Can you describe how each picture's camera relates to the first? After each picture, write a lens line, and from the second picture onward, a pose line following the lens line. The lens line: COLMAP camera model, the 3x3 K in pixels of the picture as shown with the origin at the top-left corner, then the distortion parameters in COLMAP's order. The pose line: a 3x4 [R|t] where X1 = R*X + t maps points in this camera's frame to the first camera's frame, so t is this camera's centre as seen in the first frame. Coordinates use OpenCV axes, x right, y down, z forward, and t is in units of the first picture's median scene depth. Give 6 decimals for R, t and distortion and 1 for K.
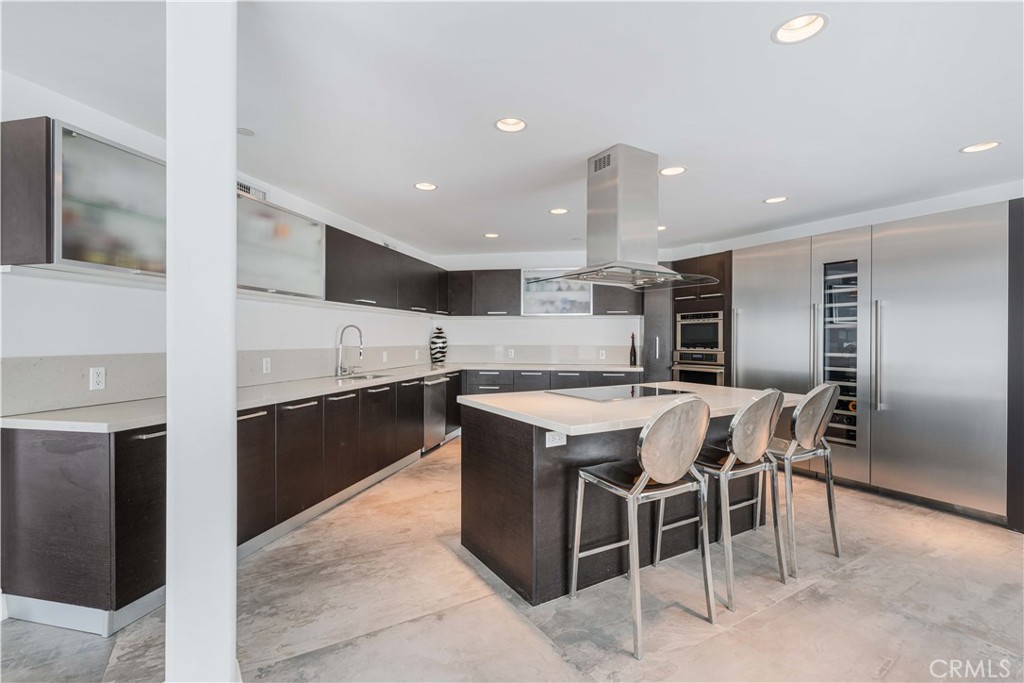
lens RADIAL K [[476.0, 0, 512.0], [0, 476.0, 341.5], [0, 0, 1]] dist [0.000929, 0.001642]
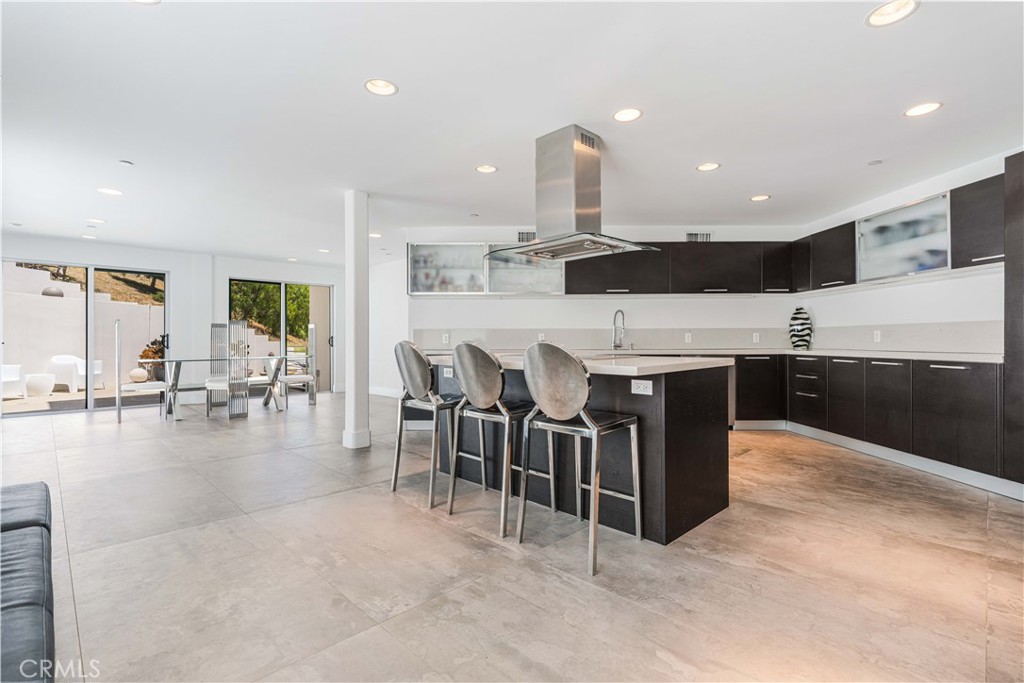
lens RADIAL K [[455.9, 0, 504.8], [0, 455.9, 335.4], [0, 0, 1]] dist [0.000123, 0.004445]
pose [[0.238417, -0.005157, -0.971149, 1.249673], [-0.001646, 0.999982, -0.005714, 0.065674], [0.971161, 0.002961, 0.238405, 0.628433]]
